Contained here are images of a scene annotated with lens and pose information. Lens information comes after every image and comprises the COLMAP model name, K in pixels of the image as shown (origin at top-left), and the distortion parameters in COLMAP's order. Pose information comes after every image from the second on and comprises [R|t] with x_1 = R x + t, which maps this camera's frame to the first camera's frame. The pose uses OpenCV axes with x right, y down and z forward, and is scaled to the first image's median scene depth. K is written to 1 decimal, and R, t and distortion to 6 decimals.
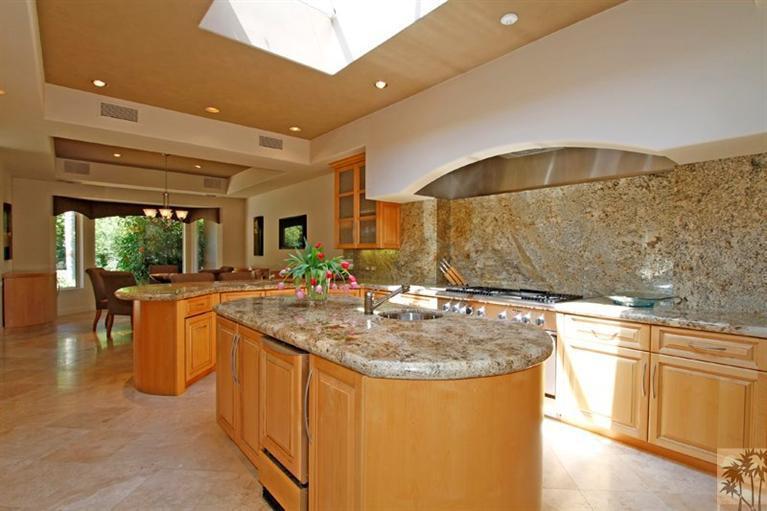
lens RADIAL K [[378.6, 0, 388.7], [0, 378.6, 256.4], [0, 0, 1]] dist [-0.013004, 0.002356]
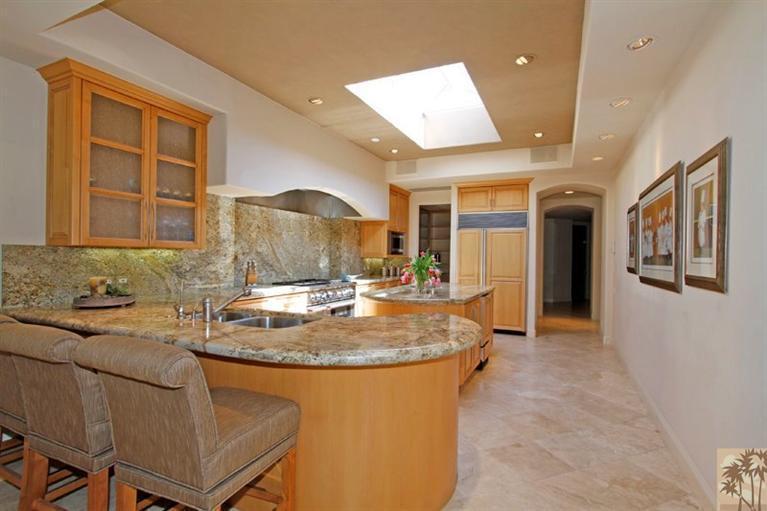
lens RADIAL K [[378.6, 0, 388.2], [0, 378.6, 255.6], [0, 0, 1]] dist [-0.013004, 0.002356]
pose [[-0.418987, -0.012177, 0.907910, -1.037261], [-0.009129, 0.999916, 0.009198, -0.023199], [-0.907946, -0.004434, -0.419063, 1.197478]]
